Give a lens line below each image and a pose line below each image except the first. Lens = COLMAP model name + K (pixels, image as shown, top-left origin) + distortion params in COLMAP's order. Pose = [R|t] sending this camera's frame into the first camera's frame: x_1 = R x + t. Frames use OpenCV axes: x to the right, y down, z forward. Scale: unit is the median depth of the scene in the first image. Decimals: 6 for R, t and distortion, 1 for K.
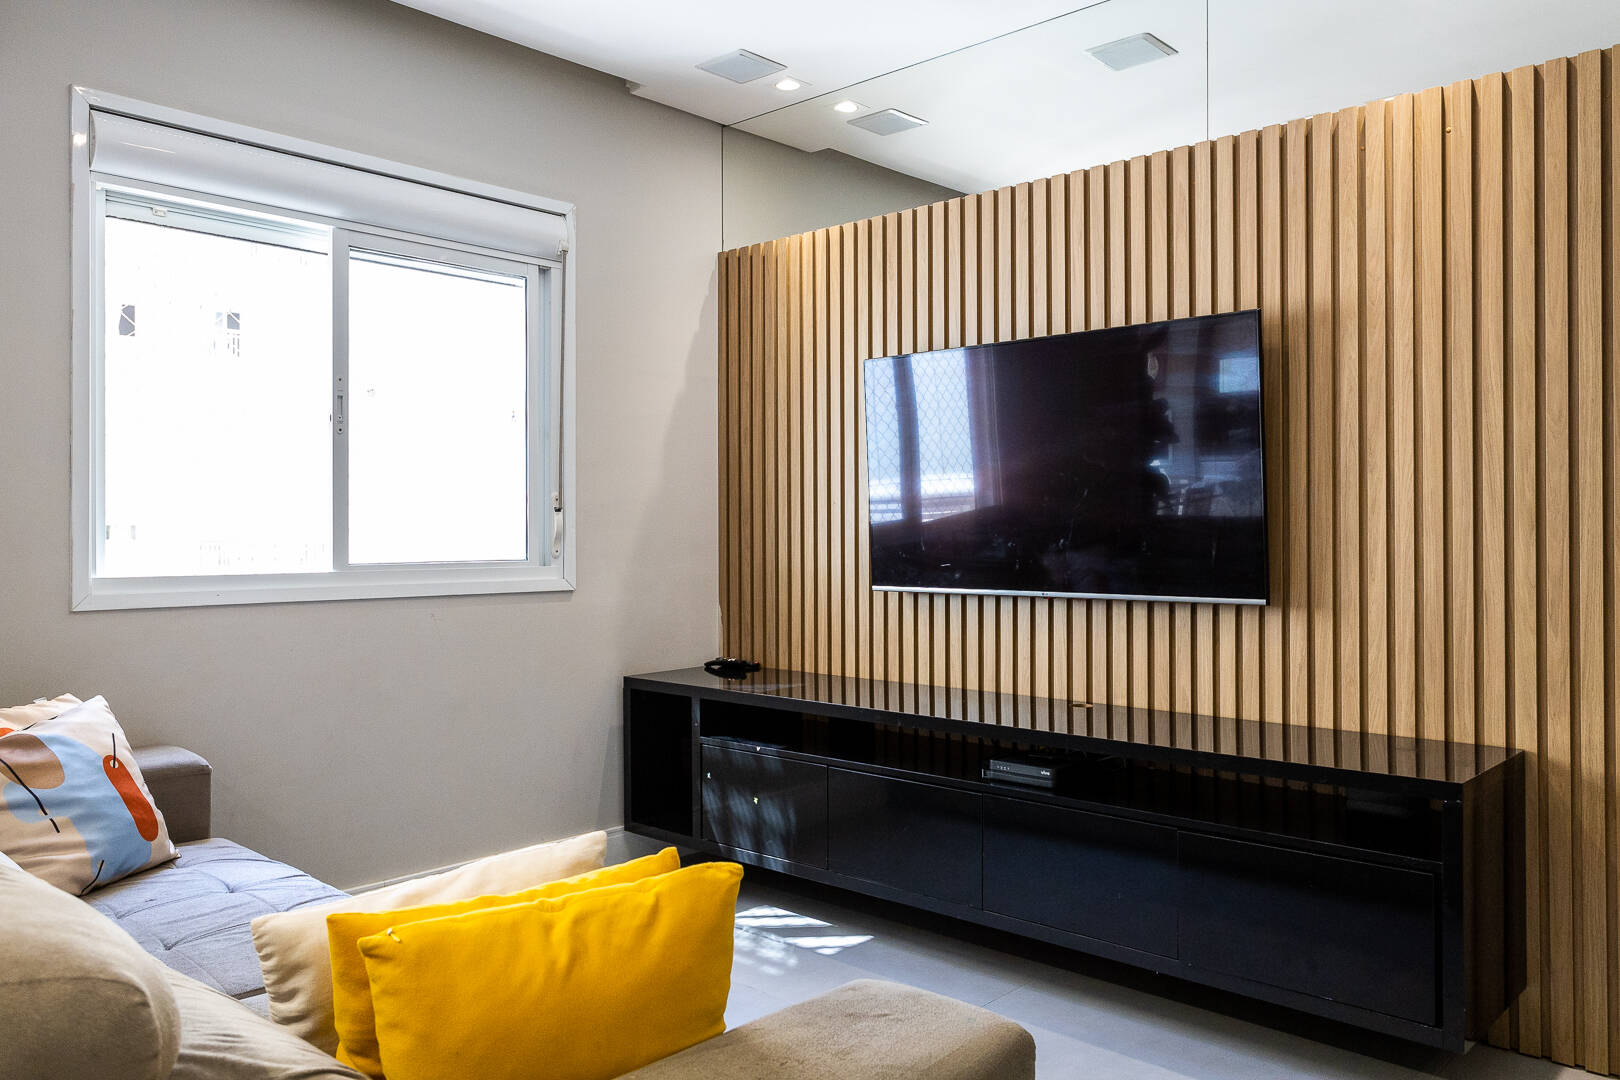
lens RADIAL K [[1223.1, 0, 808.0], [0, 1223.1, 528.4], [0, 0, 1]] dist [0.033224, -0.002783]
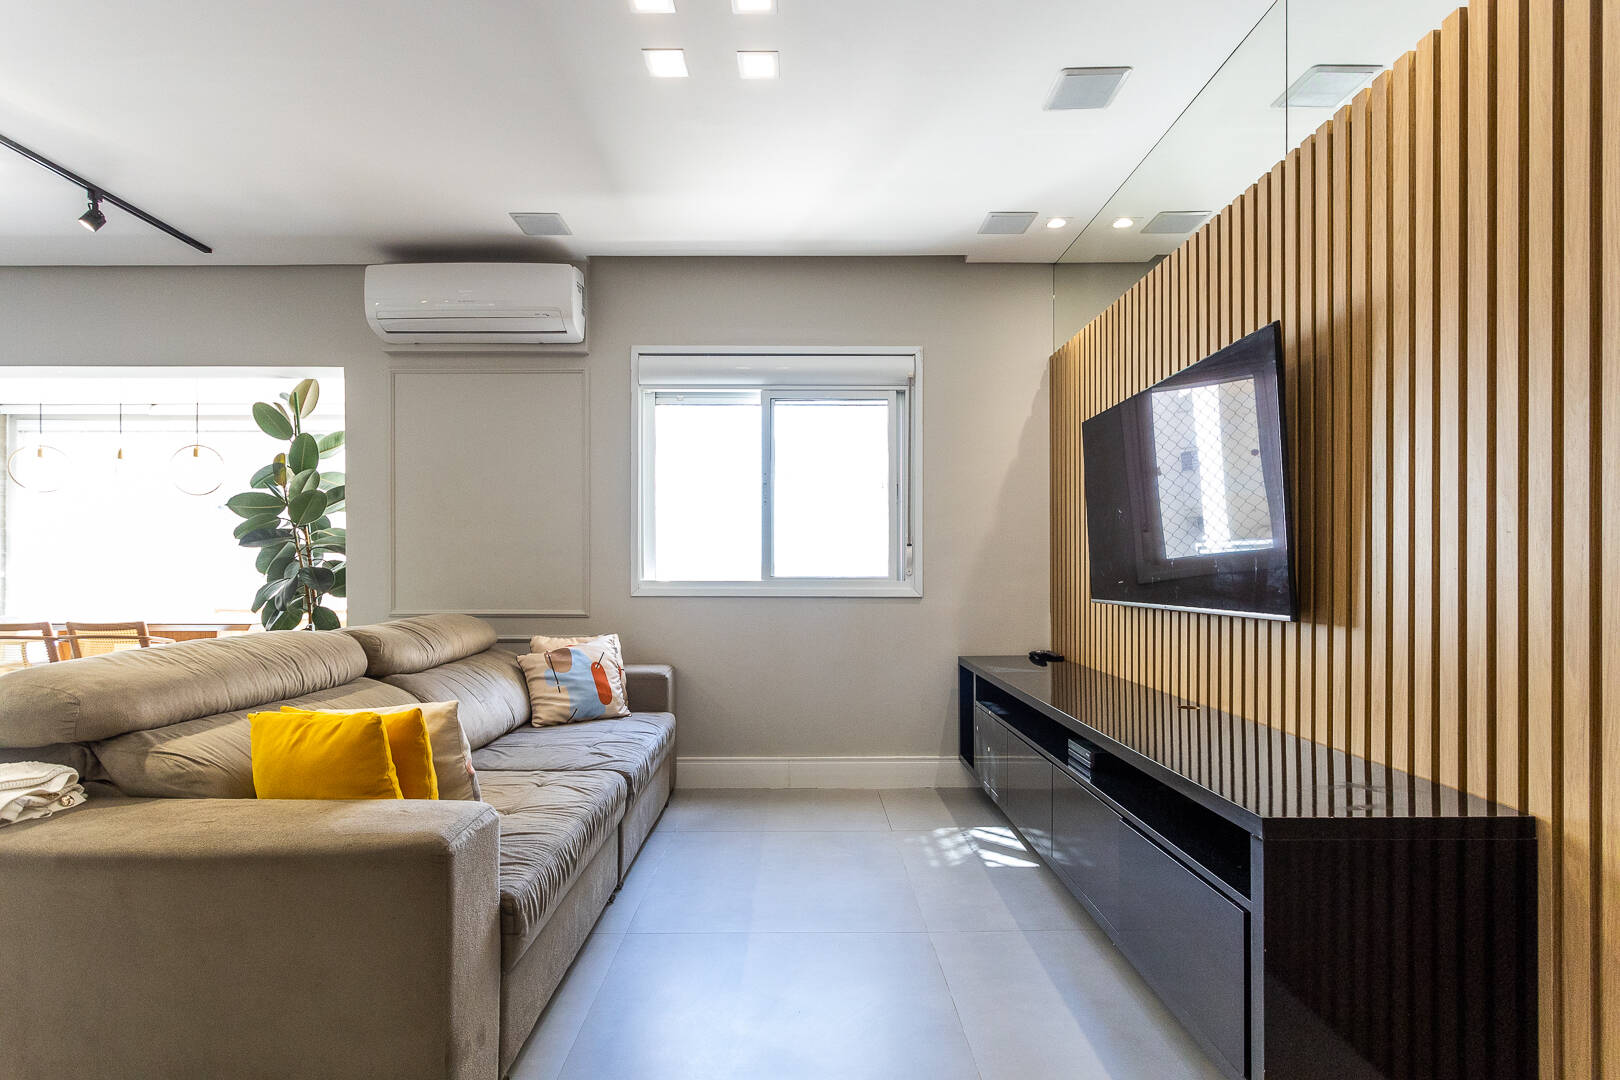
lens RADIAL K [[771.5, 0, 796.4], [0, 771.5, 578.1], [0, 0, 1]] dist [-0.001020, 0.001500]
pose [[0.690192, 0.009698, -0.723561, 0.464727], [-0.001214, 0.999924, 0.012243, 0.017280], [0.723625, -0.007571, 0.690152, 0.250093]]
